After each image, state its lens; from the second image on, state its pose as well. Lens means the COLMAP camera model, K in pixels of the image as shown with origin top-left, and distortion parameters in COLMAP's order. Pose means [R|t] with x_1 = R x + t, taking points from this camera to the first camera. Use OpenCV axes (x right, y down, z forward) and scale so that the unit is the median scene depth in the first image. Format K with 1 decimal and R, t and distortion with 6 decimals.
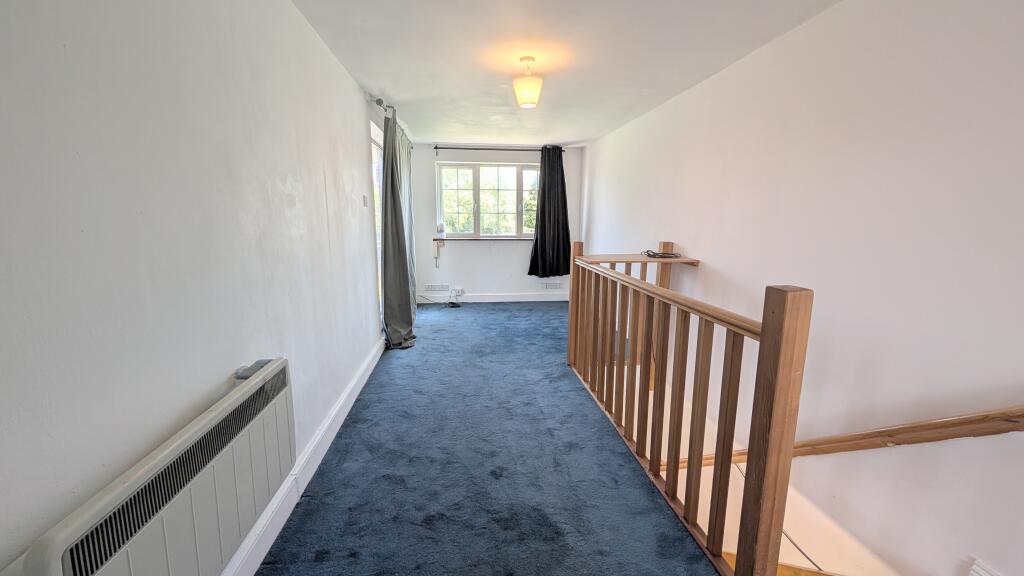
lens RADIAL K [[386.4, 0, 514.3], [0, 386.4, 287.7], [0, 0, 1]] dist [0.002787, 0.000120]
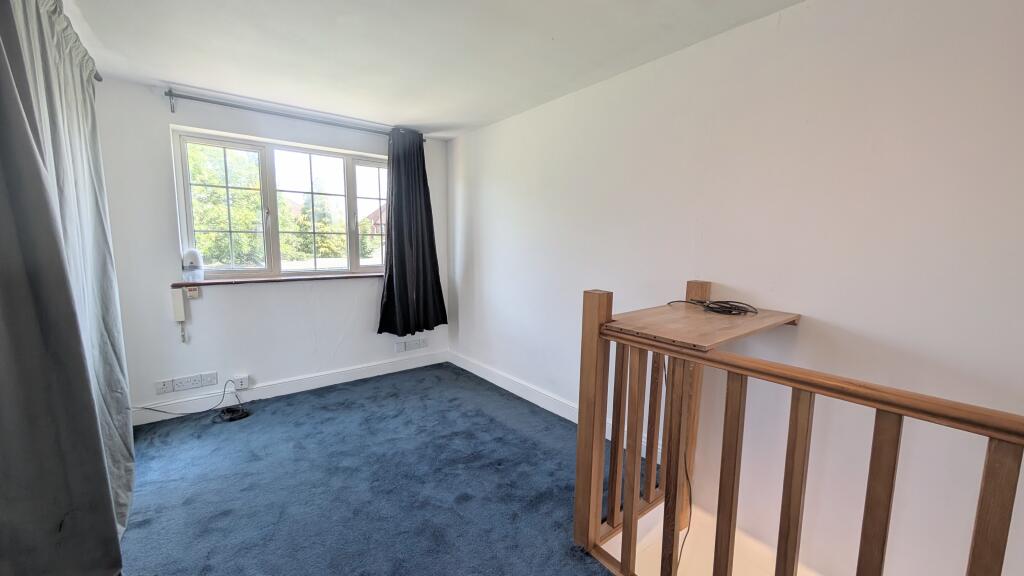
lens RADIAL K [[386.4, 0, 510.2], [0, 386.4, 286.8], [0, 0, 1]] dist [0.002787, 0.000120]
pose [[0.858045, -0.058892, 0.510186, -0.094525], [0.090308, 0.995226, -0.037002, -0.067075], [-0.505572, 0.077823, 0.859268, 0.373454]]
